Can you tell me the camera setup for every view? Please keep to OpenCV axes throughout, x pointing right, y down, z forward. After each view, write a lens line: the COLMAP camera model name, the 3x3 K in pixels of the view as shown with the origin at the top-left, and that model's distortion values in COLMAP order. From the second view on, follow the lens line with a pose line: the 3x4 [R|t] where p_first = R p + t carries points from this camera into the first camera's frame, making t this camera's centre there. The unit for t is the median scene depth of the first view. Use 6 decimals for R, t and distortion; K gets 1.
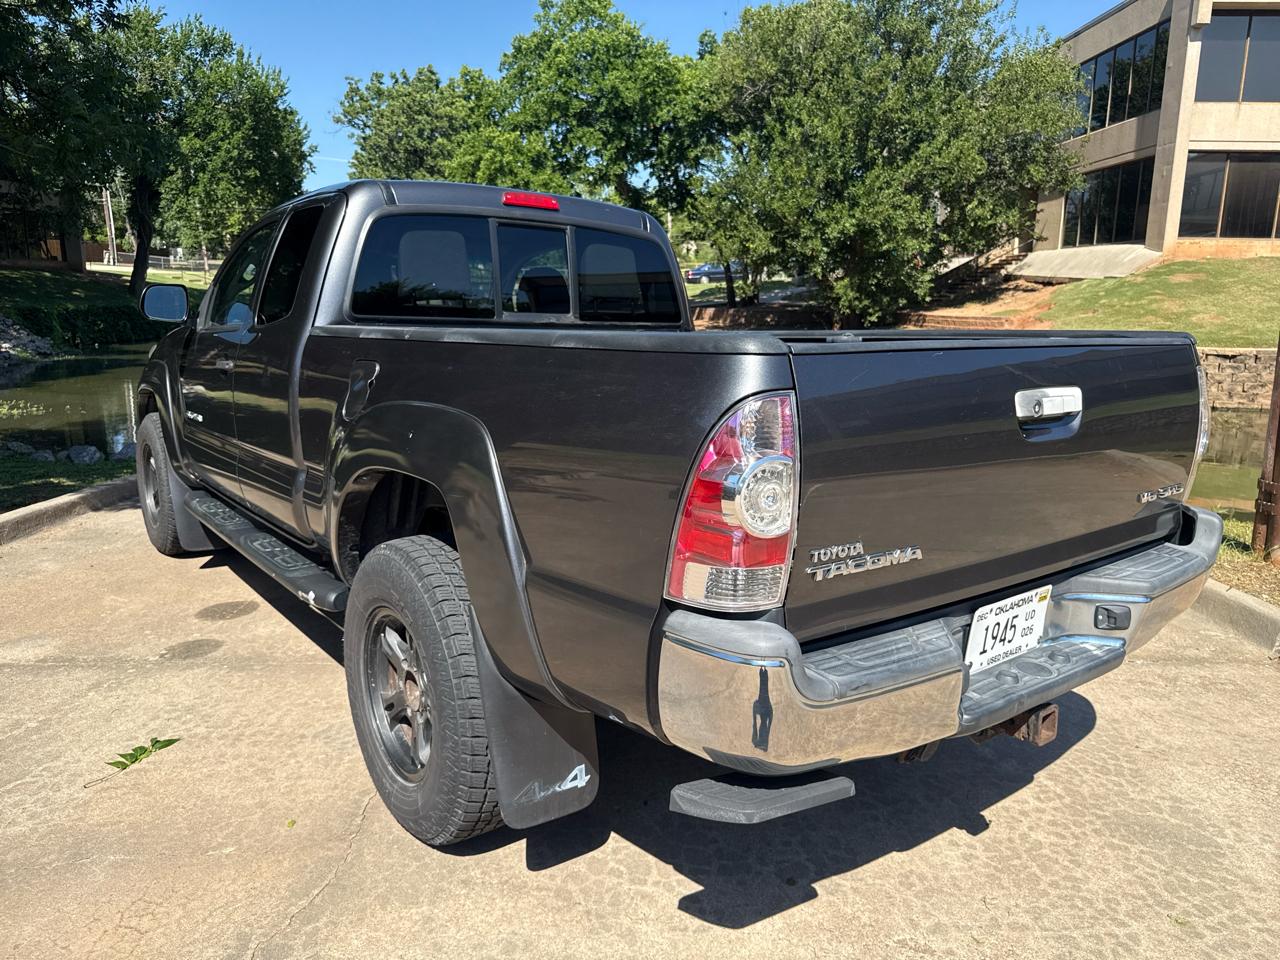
lens RADIAL K [[905.3, 0, 637.4], [0, 905.3, 493.0], [0, 0, 1]] dist [0.017416, -0.024711]
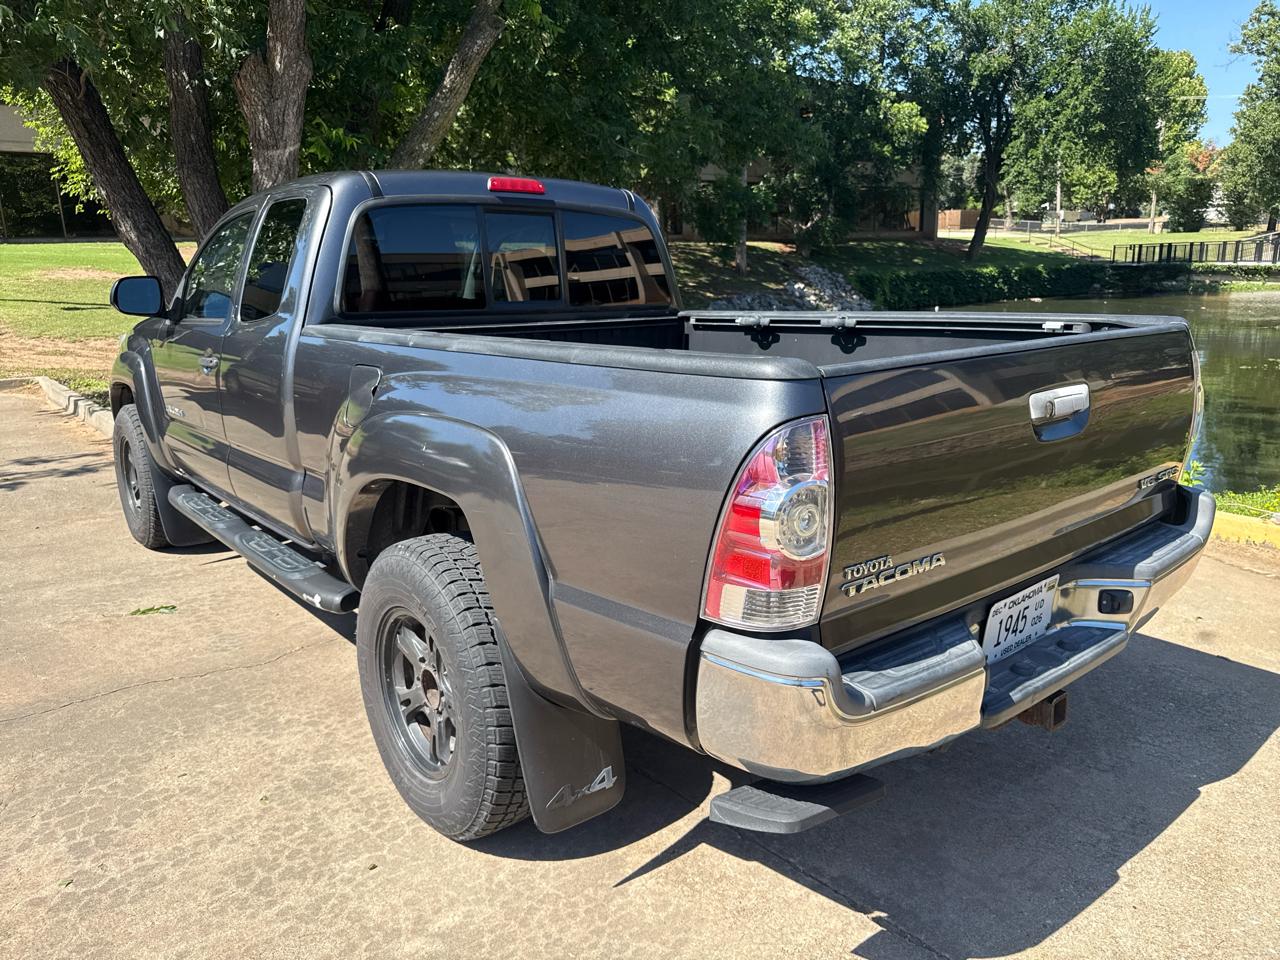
lens RADIAL K [[905.3, 0, 639.4], [0, 905.3, 489.4], [0, 0, 1]] dist [0.017416, -0.024711]
pose [[0.625507, 0.166415, -0.762264, 0.097569], [-0.138395, 0.985161, 0.101512, -0.014990], [0.767846, 0.041997, 0.639256, 0.063692]]
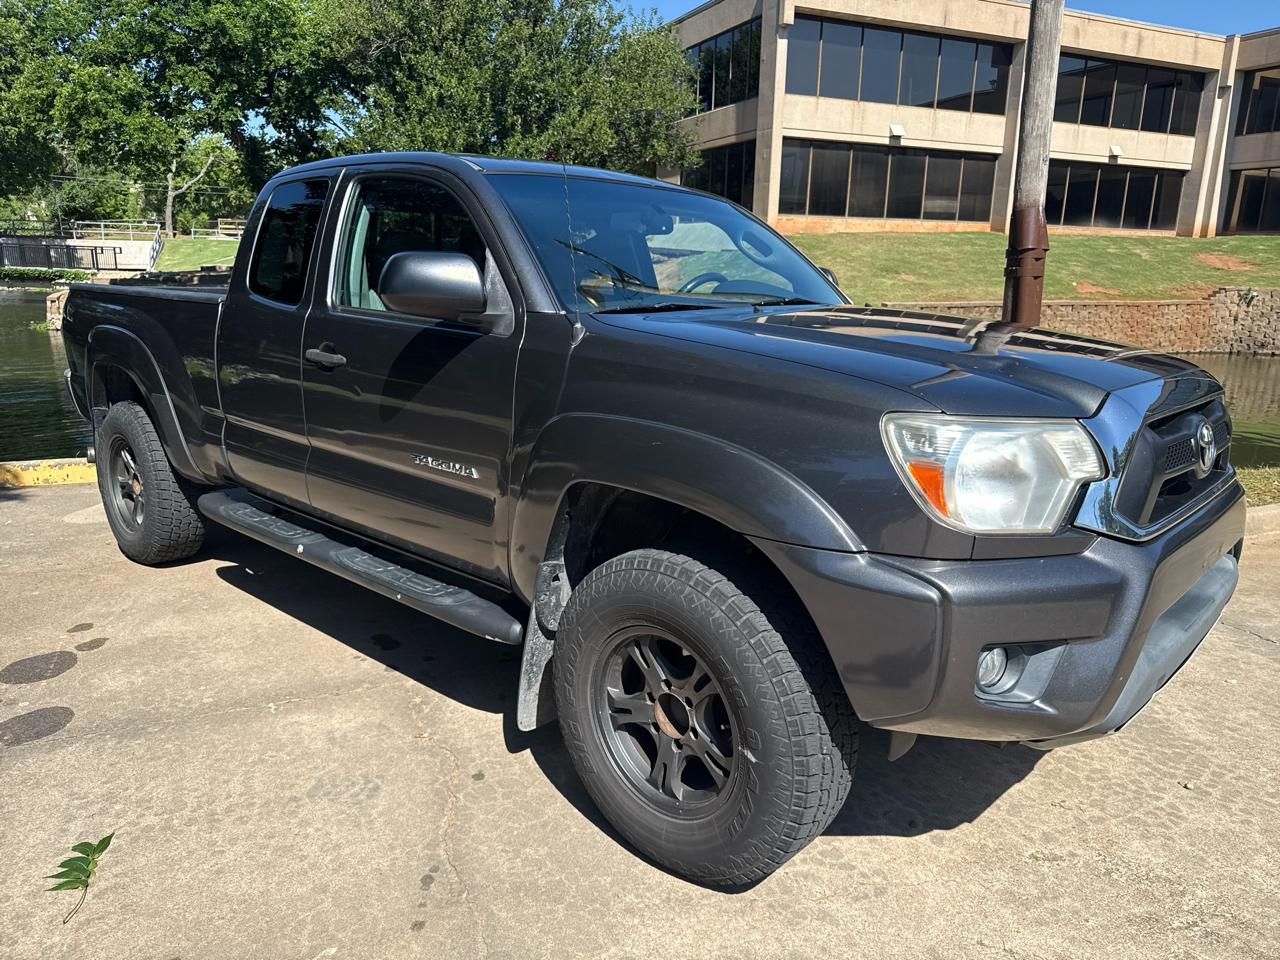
lens RADIAL K [[905.3, 0, 638.8], [0, 905.3, 487.4], [0, 0, 1]] dist [0.017416, -0.024711]
pose [[0.916854, -0.085892, 0.389872, -0.038626], [0.073532, 0.996206, 0.046548, -0.003222], [-0.392391, -0.014009, 0.919692, 0.011813]]
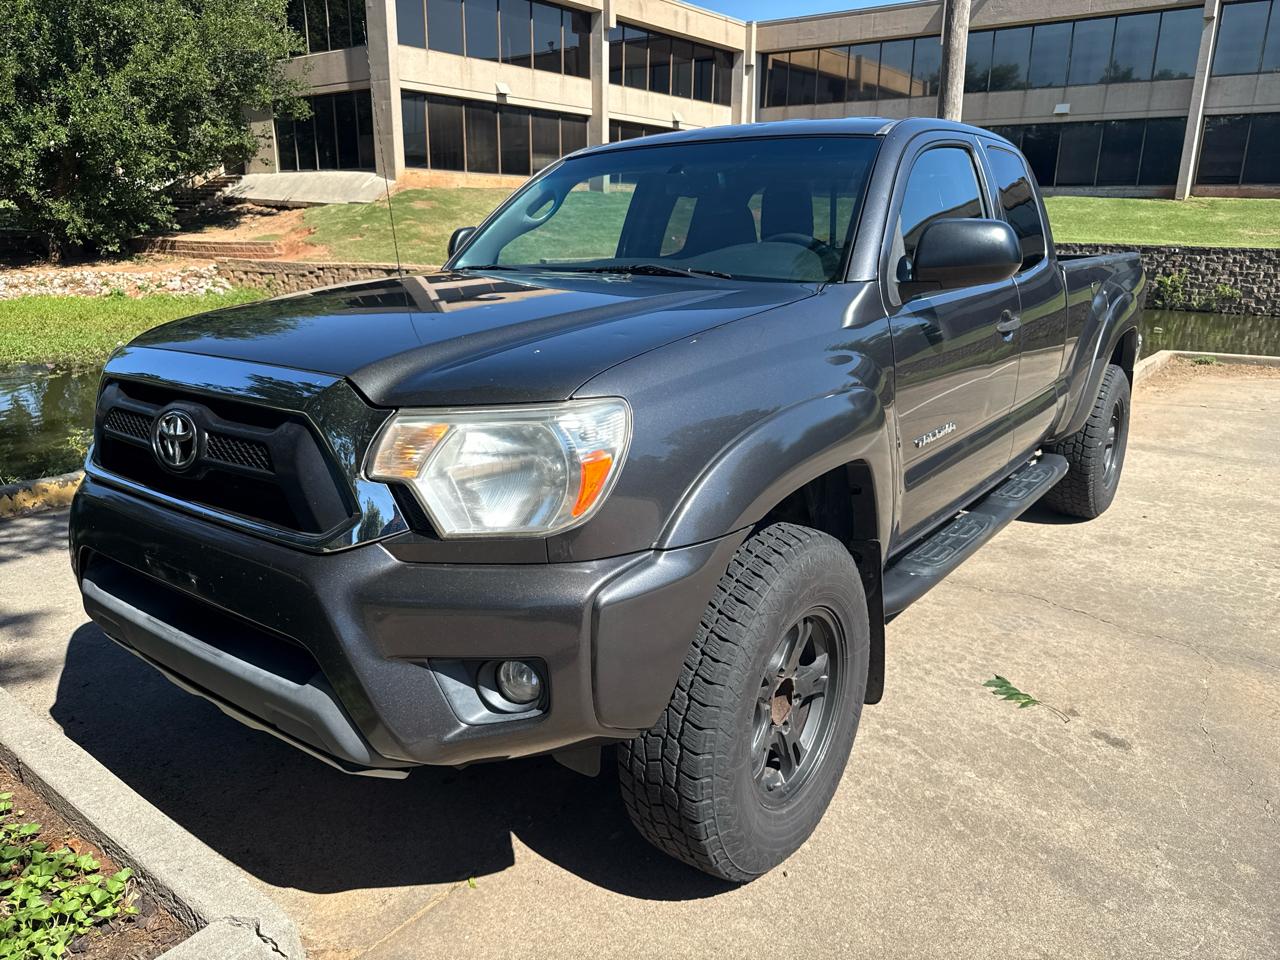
lens RADIAL K [[905.3, 0, 645.1], [0, 905.3, 483.6], [0, 0, 1]] dist [0.017416, -0.024711]
pose [[0.614222, -0.218160, 0.758378, -0.148836], [0.163679, 0.975347, 0.148010, -0.015903], [-0.771972, 0.033219, 0.634788, 0.063378]]
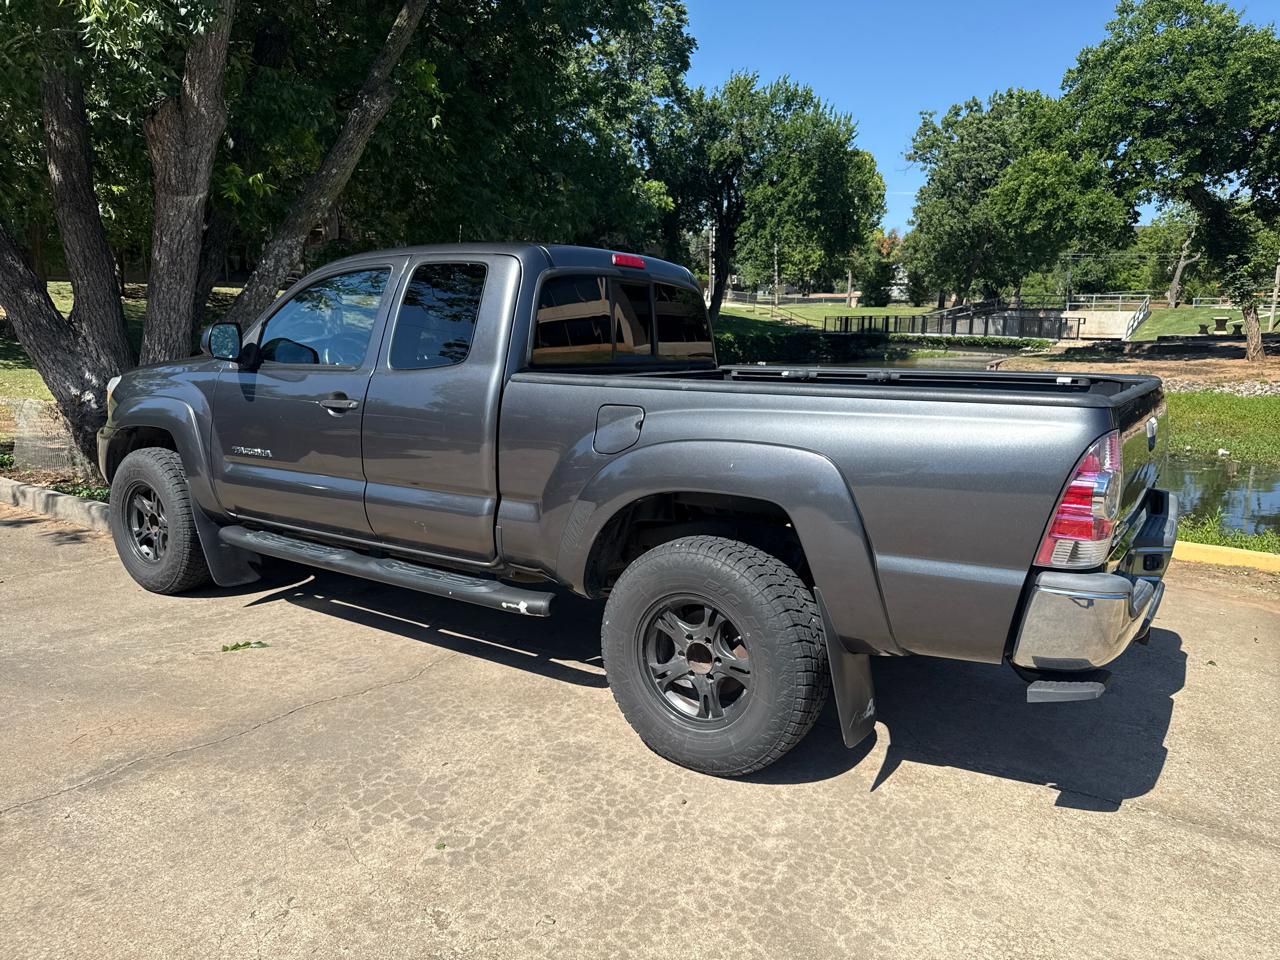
lens RADIAL K [[905.3, 0, 637.1], [0, 905.3, 490.3], [0, 0, 1]] dist [0.017416, -0.024711]
pose [[0.819547, 0.105619, -0.563194, 0.075793], [-0.124555, 0.992201, 0.004824, -0.004738], [0.559311, 0.066195, 0.826311, 0.011475]]
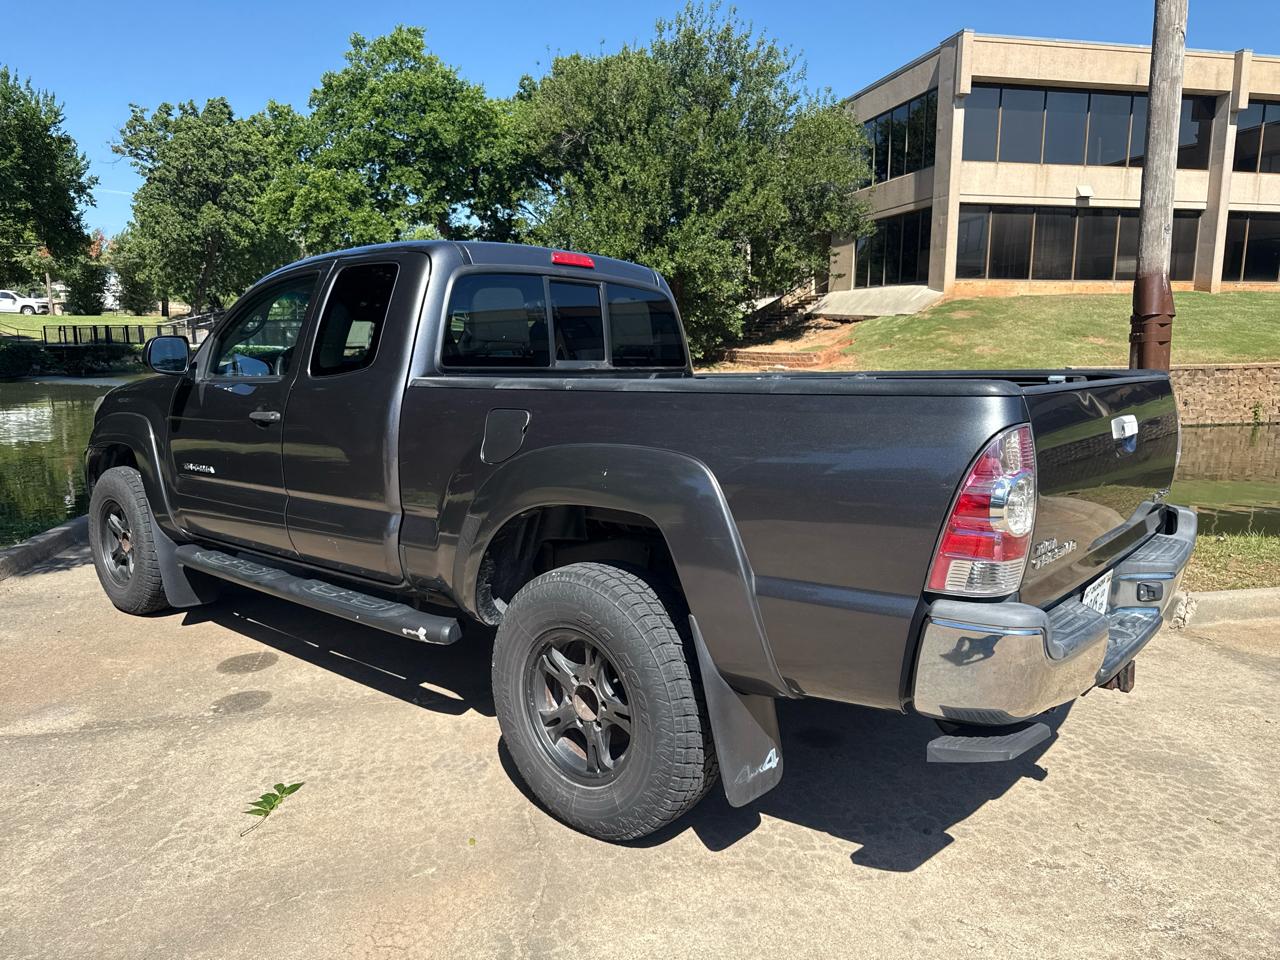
lens RADIAL K [[905.3, 0, 638.3], [0, 905.3, 489.2], [0, 0, 1]] dist [0.017416, -0.024711]
pose [[0.977113, -0.044764, 0.207960, -0.033379], [0.053630, 0.997868, -0.037192, 0.000050], [-0.205852, 0.047493, 0.977430, -0.008836]]
